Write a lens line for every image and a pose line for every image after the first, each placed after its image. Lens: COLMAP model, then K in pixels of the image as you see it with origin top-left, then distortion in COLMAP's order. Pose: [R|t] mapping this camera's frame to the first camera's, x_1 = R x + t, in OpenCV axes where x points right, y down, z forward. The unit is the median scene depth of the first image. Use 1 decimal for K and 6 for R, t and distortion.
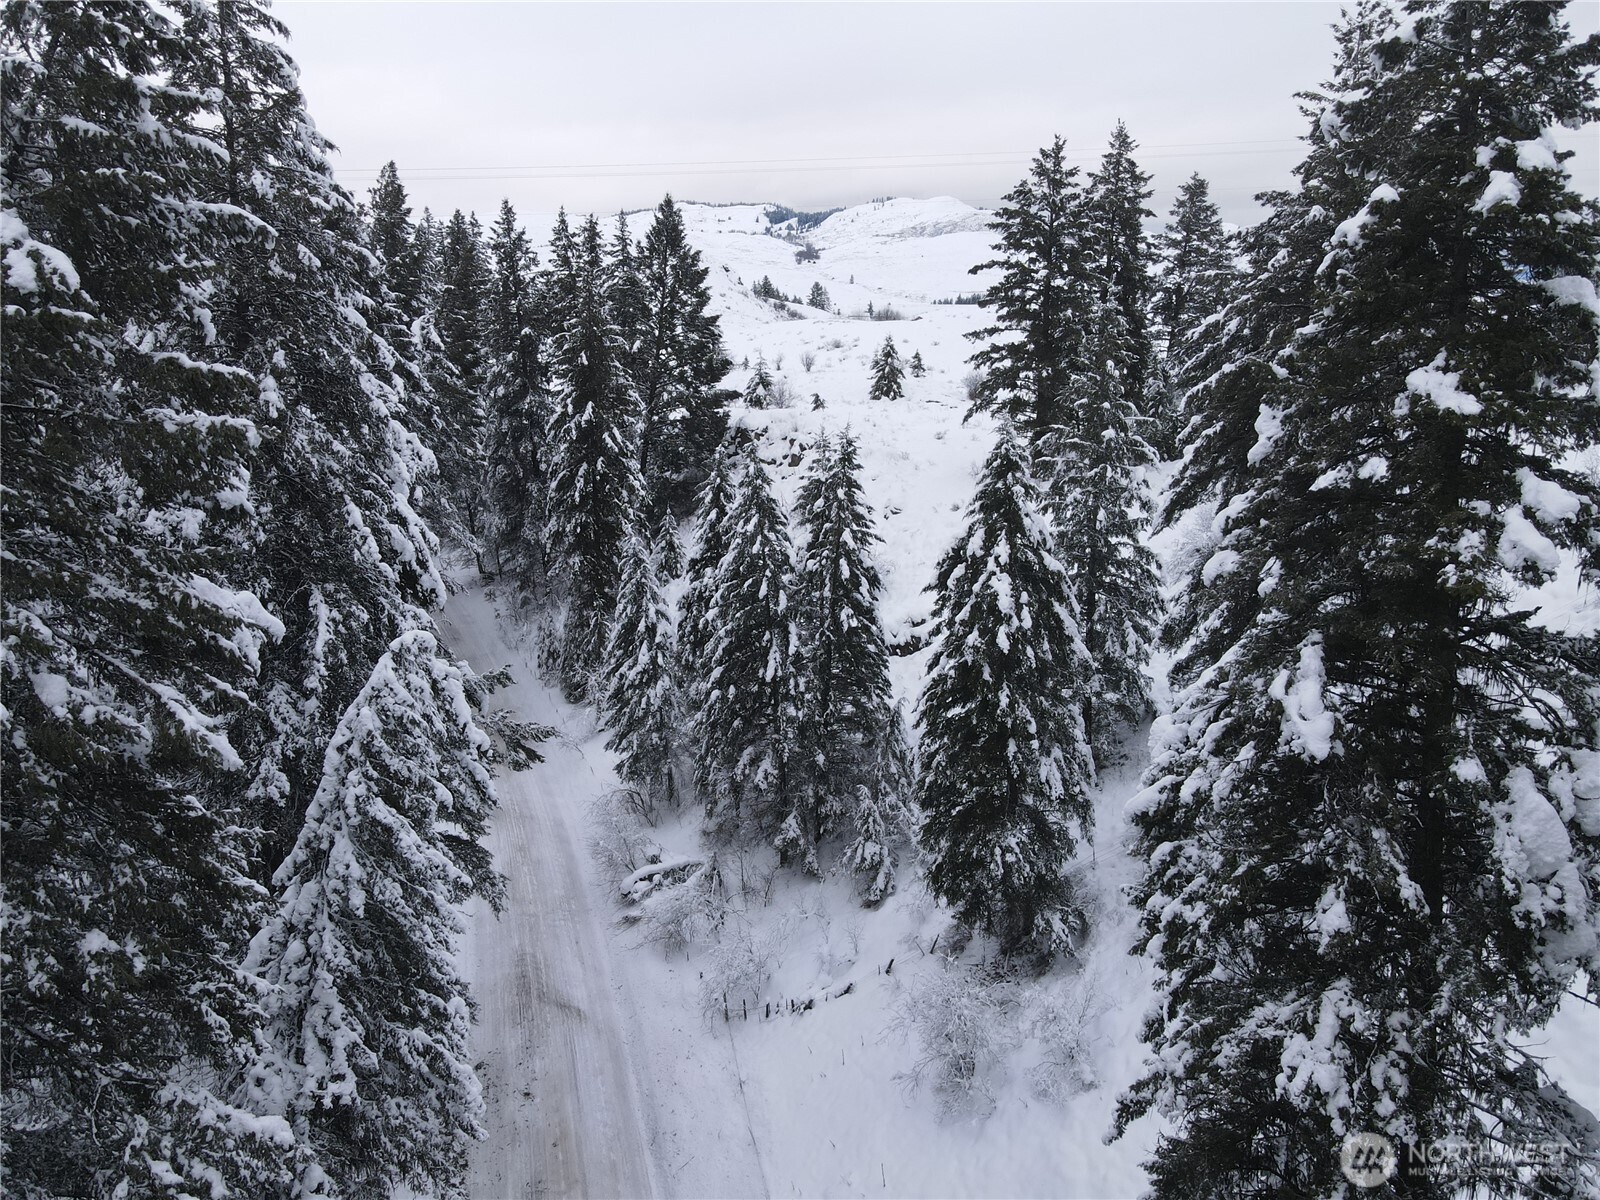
lens RADIAL K [[1172.7, 0, 790.7], [0, 1172.7, 584.6], [0, 0, 1]] dist [0.011168, 0.003806]
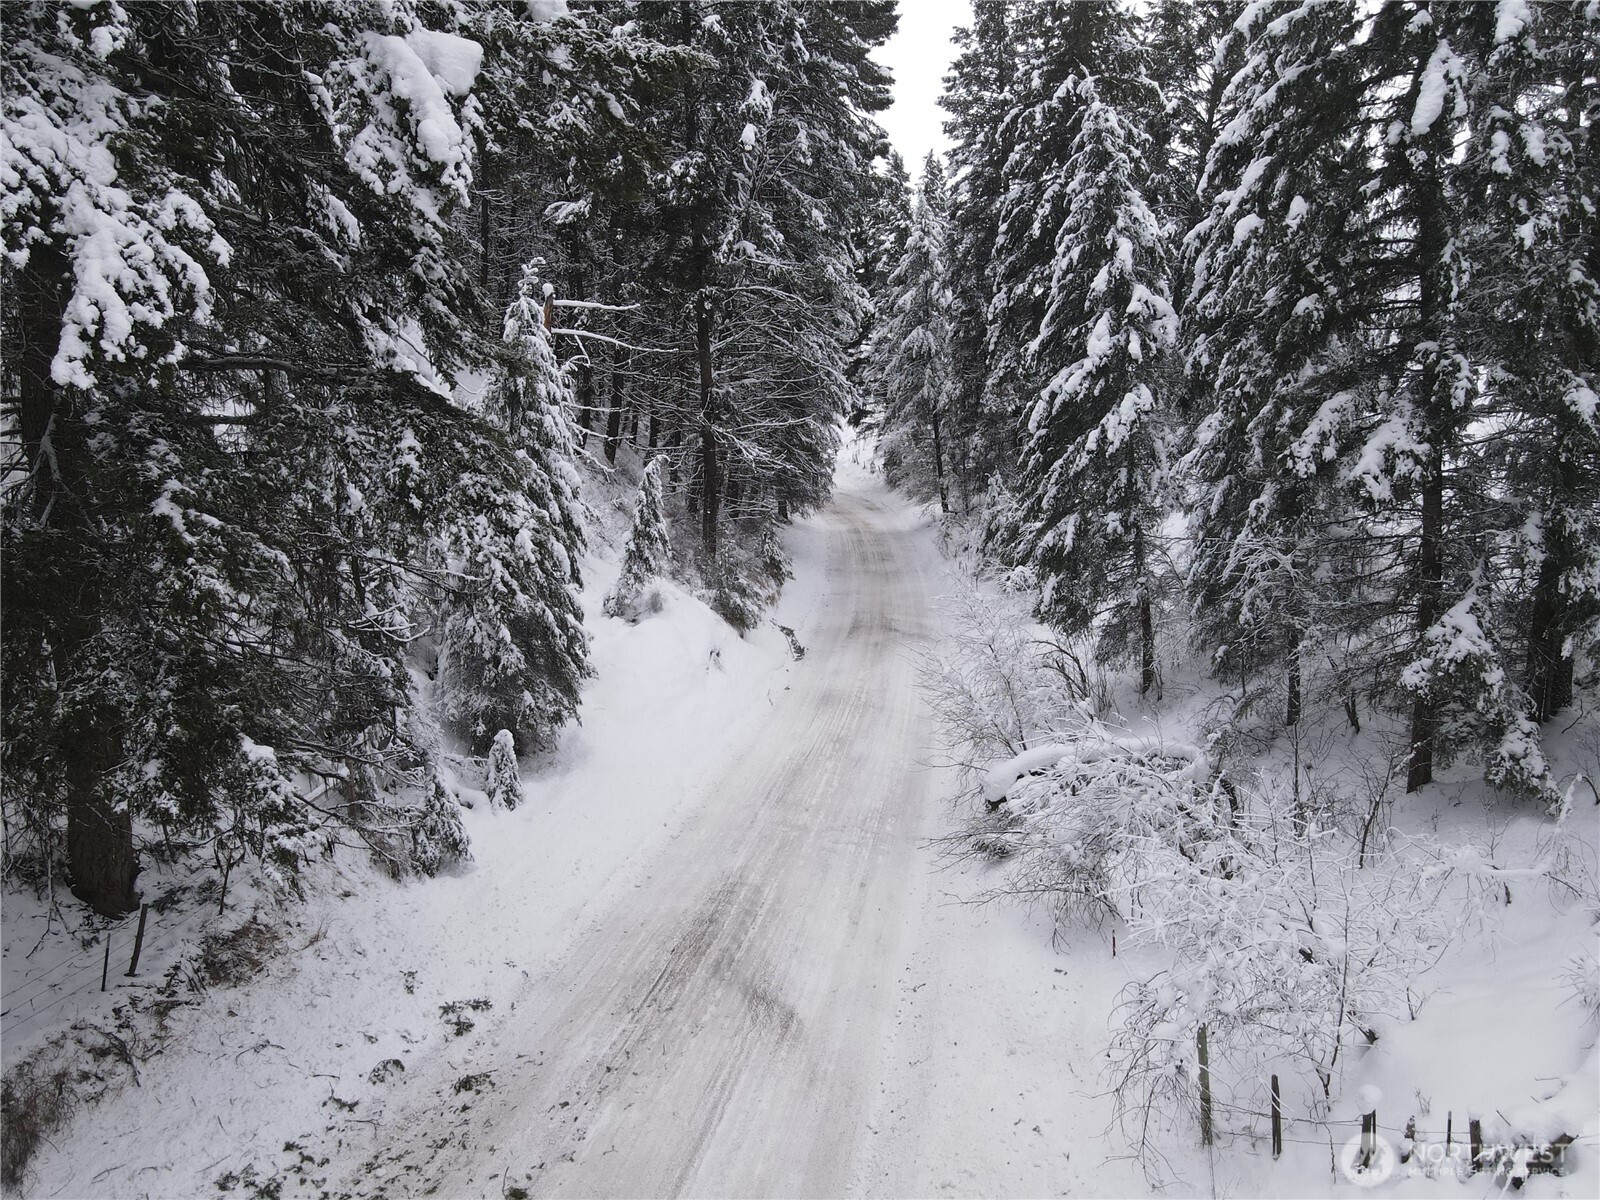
lens RADIAL K [[1172.7, 0, 802.7], [0, 1172.7, 600.6], [0, 0, 1]] dist [0.011168, 0.003806]
pose [[0.895245, 0.051958, -0.442534, -0.019569], [-0.097569, 0.991934, -0.080918, 0.240808], [0.434760, 0.115618, 0.893093, 0.602714]]
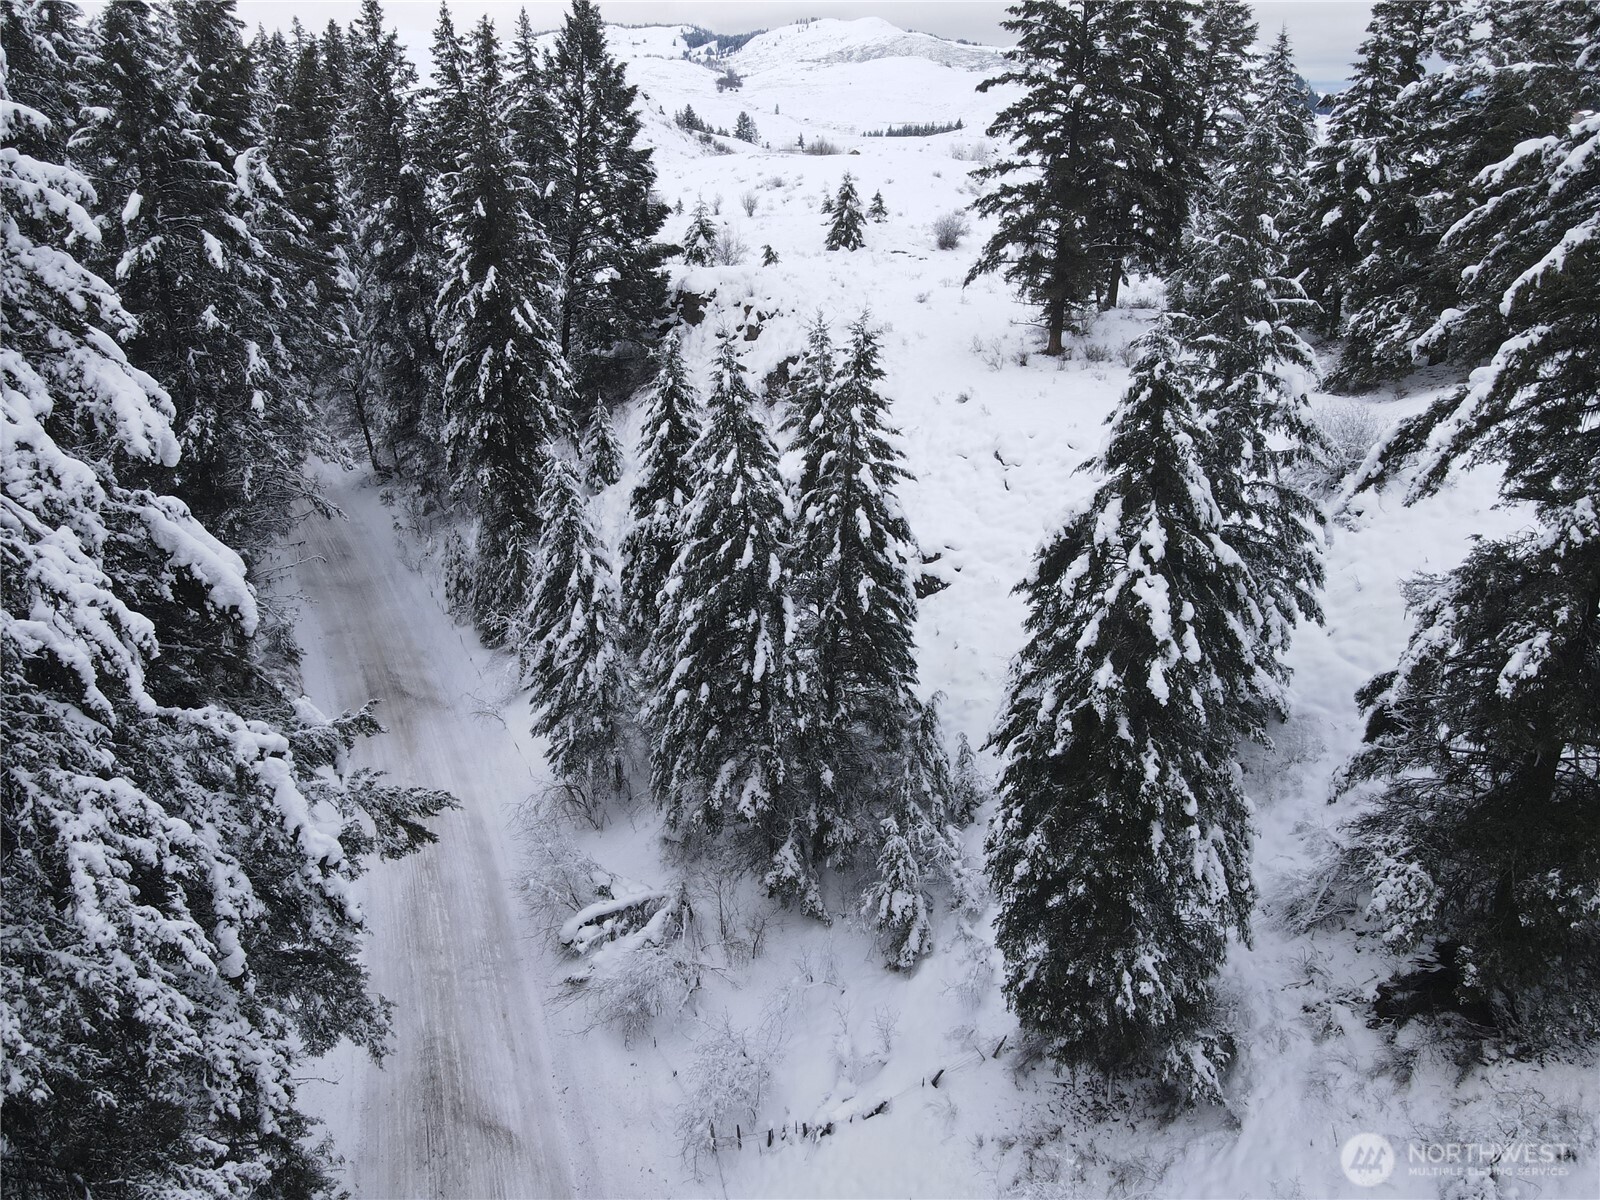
lens RADIAL K [[1172.7, 0, 792.6], [0, 1172.7, 590.2], [0, 0, 1]] dist [0.011168, 0.003806]
pose [[0.997958, -0.025135, 0.058714, -0.035350], [0.017071, 0.990832, 0.134019, -0.063251], [-0.061545, -0.132743, 0.989238, 0.280743]]
